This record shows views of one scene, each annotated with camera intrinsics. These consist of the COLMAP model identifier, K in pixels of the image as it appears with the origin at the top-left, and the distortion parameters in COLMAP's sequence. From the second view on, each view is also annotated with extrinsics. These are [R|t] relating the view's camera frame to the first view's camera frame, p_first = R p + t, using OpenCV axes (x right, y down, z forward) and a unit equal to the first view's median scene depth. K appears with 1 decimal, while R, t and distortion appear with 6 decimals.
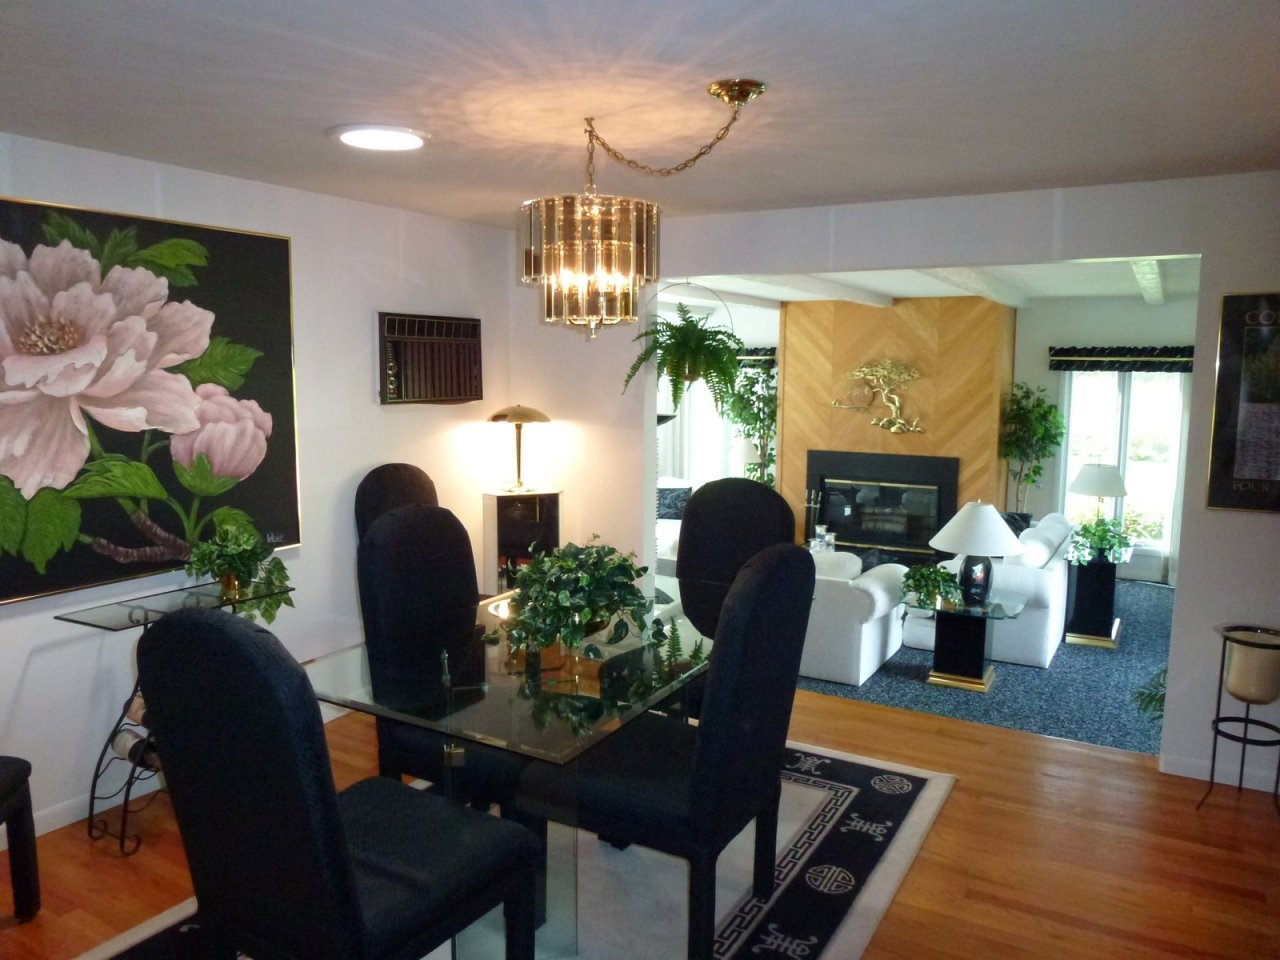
lens RADIAL K [[946.0, 0, 634.2], [0, 946.0, 483.2], [0, 0, 1]] dist [-0.019569, 0.002555]
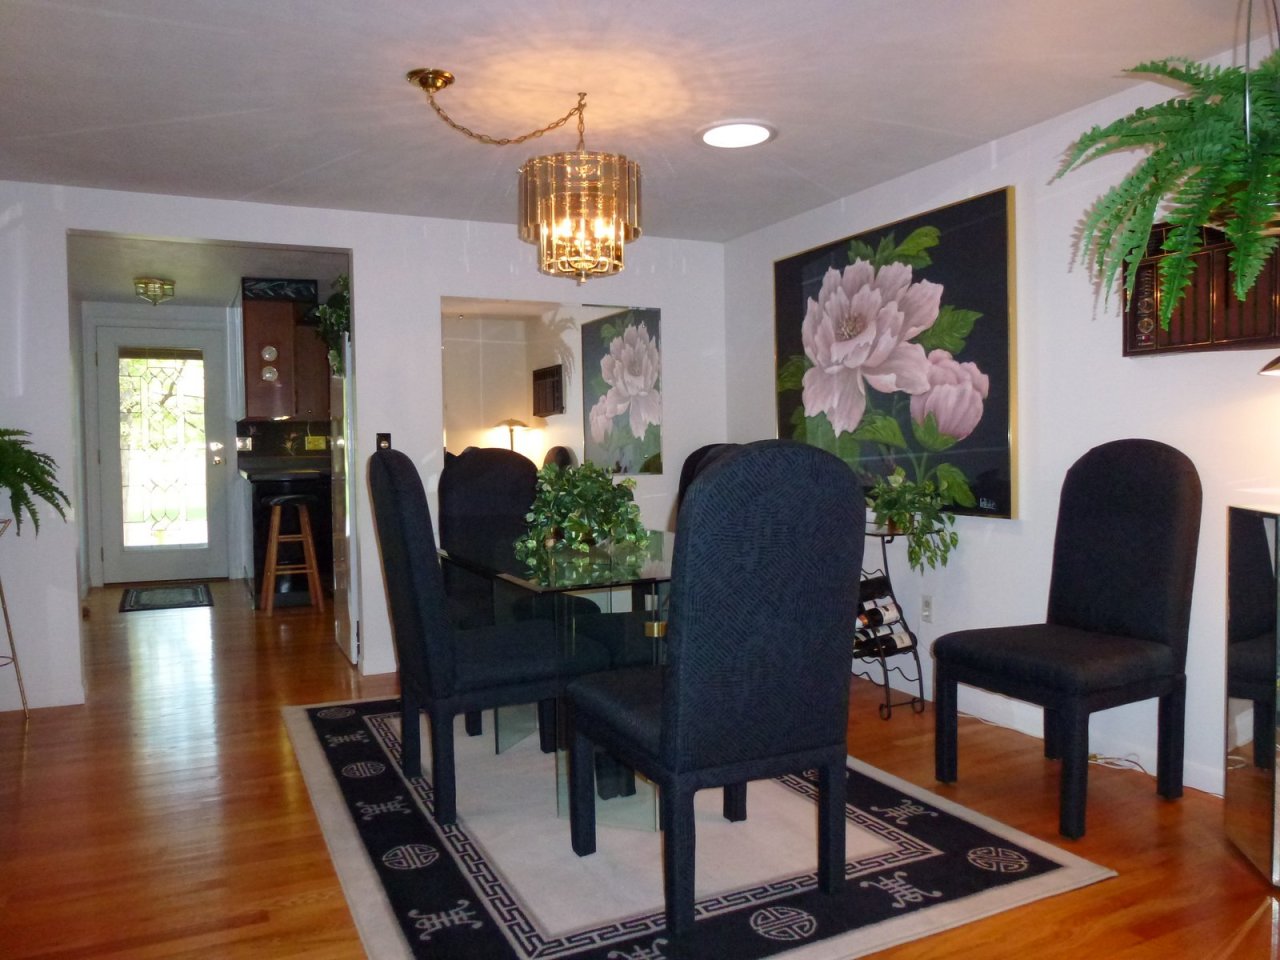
lens RADIAL K [[946.0, 0, 634.2], [0, 946.0, 479.1], [0, 0, 1]] dist [-0.019569, 0.002555]
pose [[-0.559270, 0.029818, -0.828449, 0.709754], [-0.096280, 0.990254, 0.100638, -0.033941], [0.823376, 0.136047, -0.550948, 1.411839]]
